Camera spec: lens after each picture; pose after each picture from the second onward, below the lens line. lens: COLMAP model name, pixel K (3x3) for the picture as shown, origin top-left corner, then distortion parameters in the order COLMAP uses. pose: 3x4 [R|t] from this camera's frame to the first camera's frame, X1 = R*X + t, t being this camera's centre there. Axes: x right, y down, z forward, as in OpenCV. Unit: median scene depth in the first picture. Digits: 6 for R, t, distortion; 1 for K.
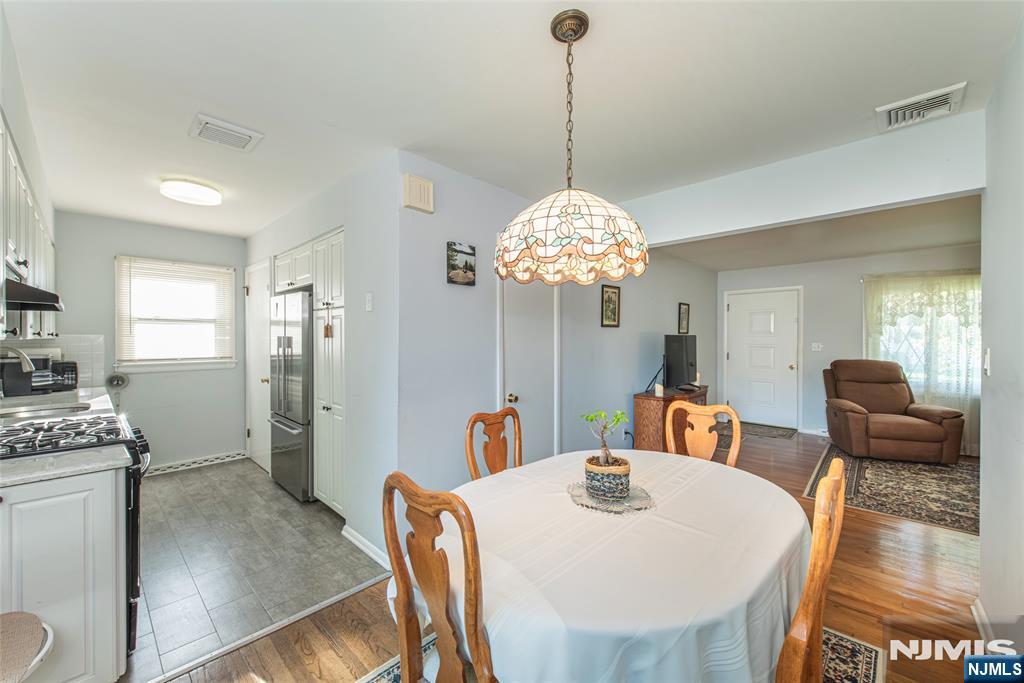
lens RADIAL K [[401.6, 0, 512.0], [0, 401.6, 341.5], [0, 0, 1]] dist [-0.007725, 0.000105]
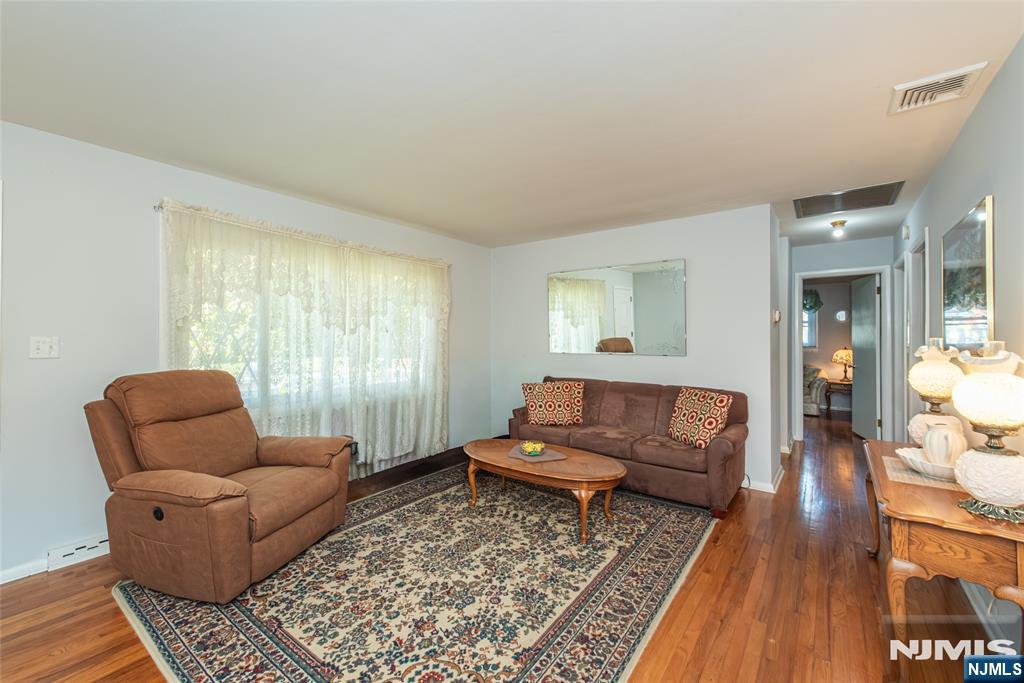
lens RADIAL K [[412.9, 0, 519.4], [0, 412.9, 331.3], [0, 0, 1]] dist [0.002287, 0.000127]
pose [[-0.120552, 0.008724, 0.992669, 0.475067], [0.003267, 0.999959, -0.008391, 0.004840], [-0.992702, 0.002231, -0.120576, 0.923735]]
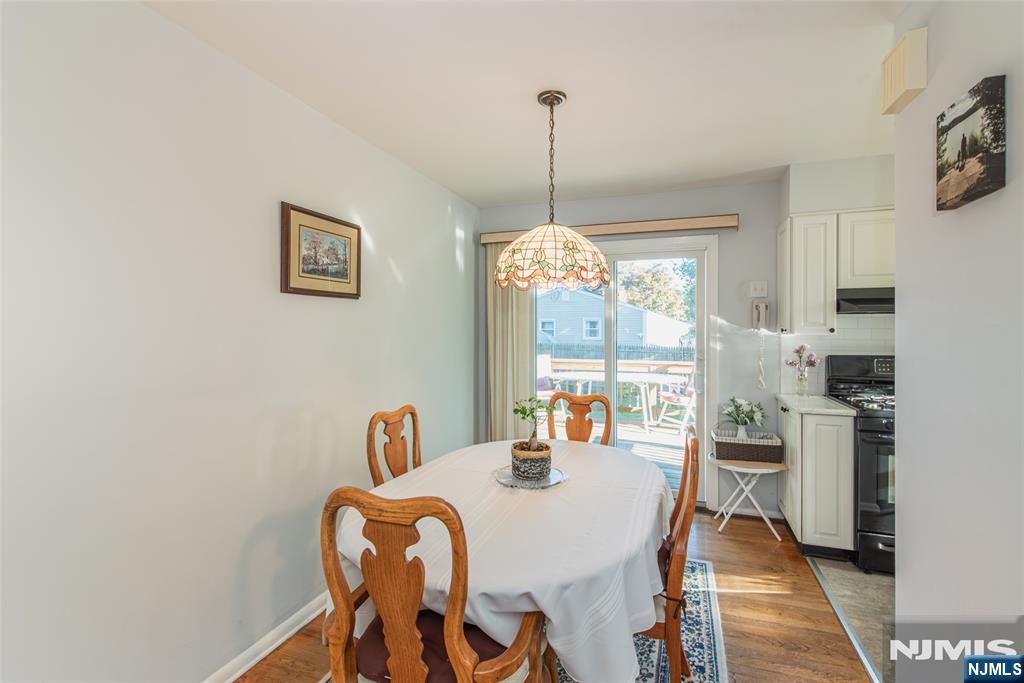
lens RADIAL K [[453.6, 0, 520.8], [0, 453.6, 329.6], [0, 0, 1]] dist [-0.001752, -0.000653]
pose [[-0.912298, 0.000044, -0.409527, 0.320324], [-0.003279, 0.999967, 0.007412, -0.013614], [0.409513, 0.008105, -0.912268, 0.876140]]
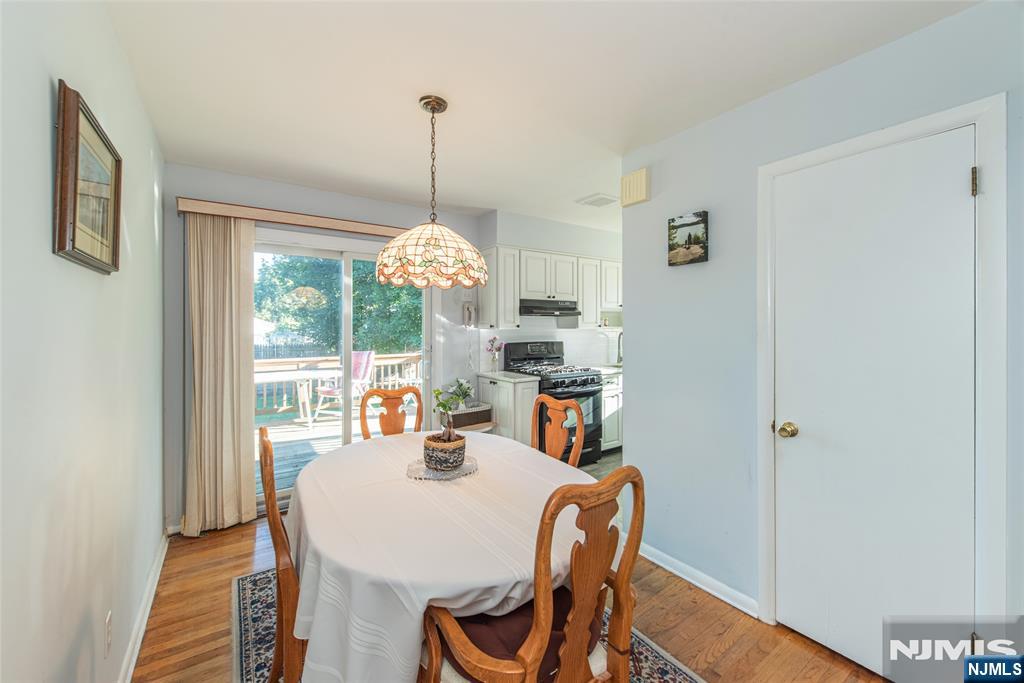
lens RADIAL K [[410.6, 0, 512.4], [0, 410.6, 329.4], [0, 0, 1]] dist [0.002058, 0.000050]
pose [[-0.199789, 0.007006, -0.979814, 0.558804], [-0.003737, 0.999962, 0.007912, -0.008393], [0.979832, 0.005243, -0.199756, 0.584256]]
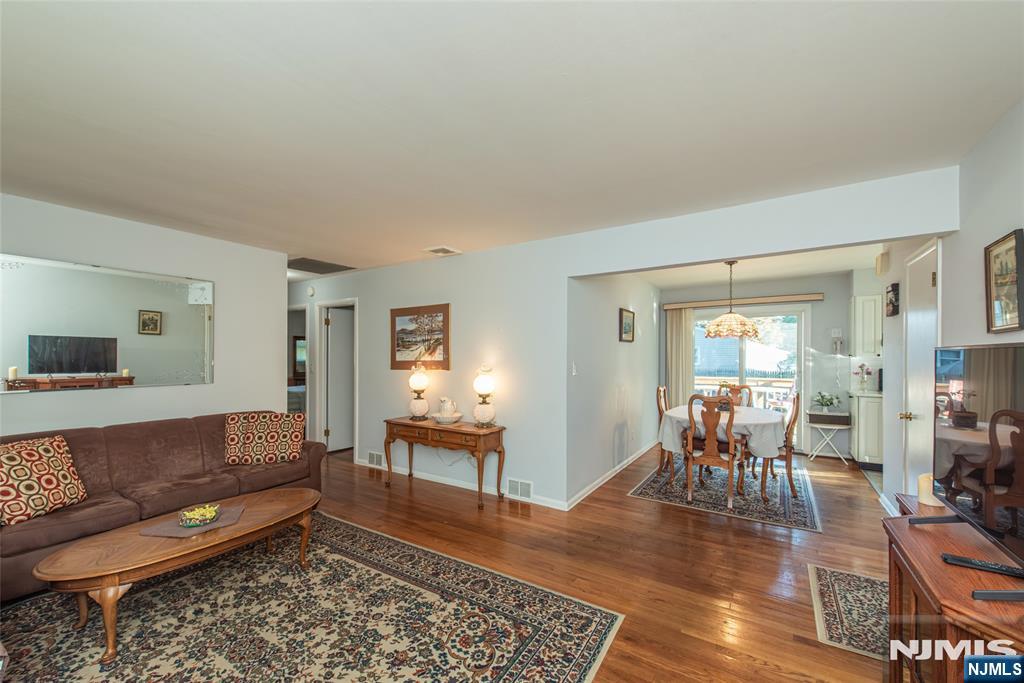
lens RADIAL K [[406.5, 0, 499.7], [0, 406.5, 357.2], [0, 0, 1]] dist [0.002807, 0.000025]
pose [[-0.986215, 0.001058, -0.165468, 0.970649], [-0.000404, 0.999961, 0.008801, -0.013185], [0.165471, 0.008746, -0.986176, 1.503440]]
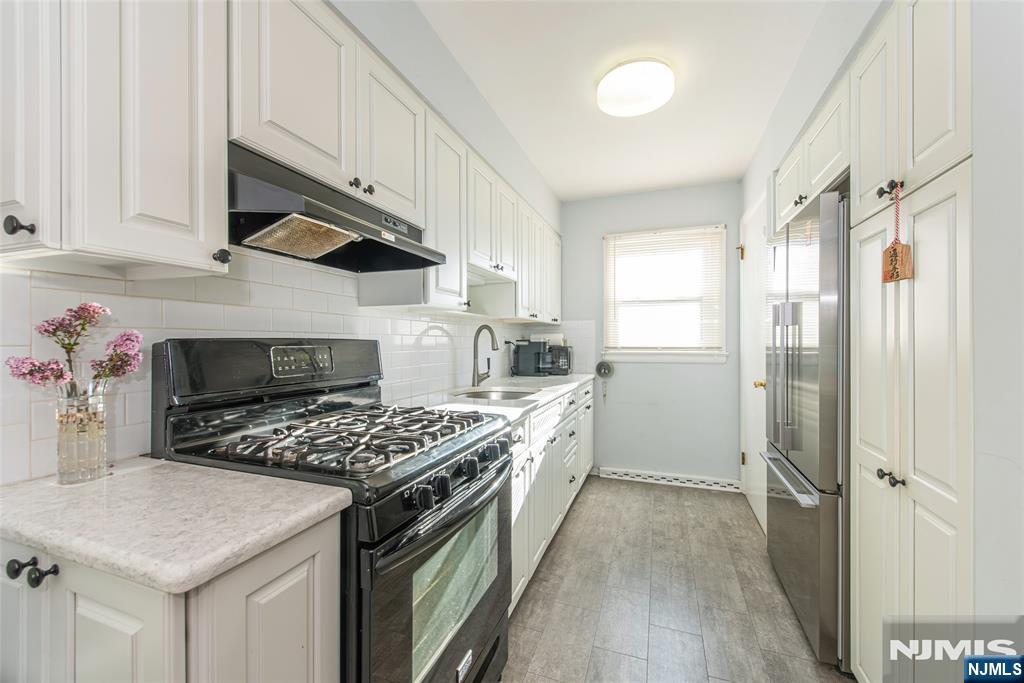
lens RADIAL K [[405.8, 0, 506.4], [0, 405.8, 340.9], [0, 0, 1]] dist [0.009052, -0.000085]
pose [[0.384676, -0.000650, -0.923051, -0.211849], [-0.005111, 0.999983, -0.002834, 0.038548], [0.923037, 0.005808, 0.384666, 0.445979]]
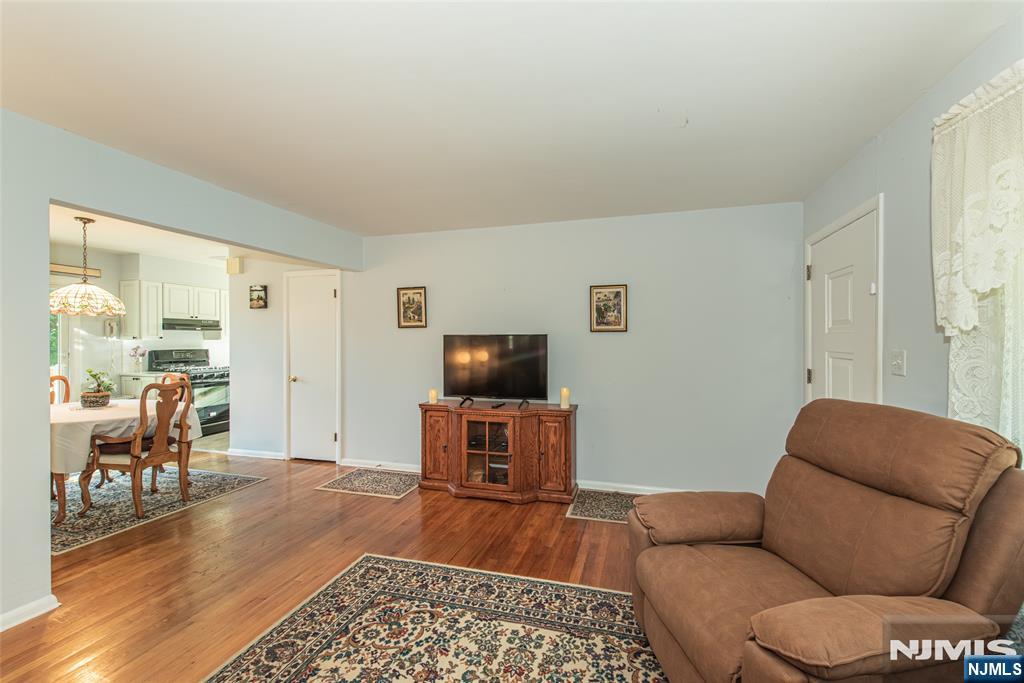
lens RADIAL K [[418.8, 0, 536.5], [0, 418.8, 341.5], [0, 0, 1]] dist [0.002550, 0.000395]
pose [[0.470720, 0.005424, -0.882266, 1.482765], [-0.005454, 0.999980, 0.003238, -0.007313], [0.882266, 0.003288, 0.470741, 0.866990]]
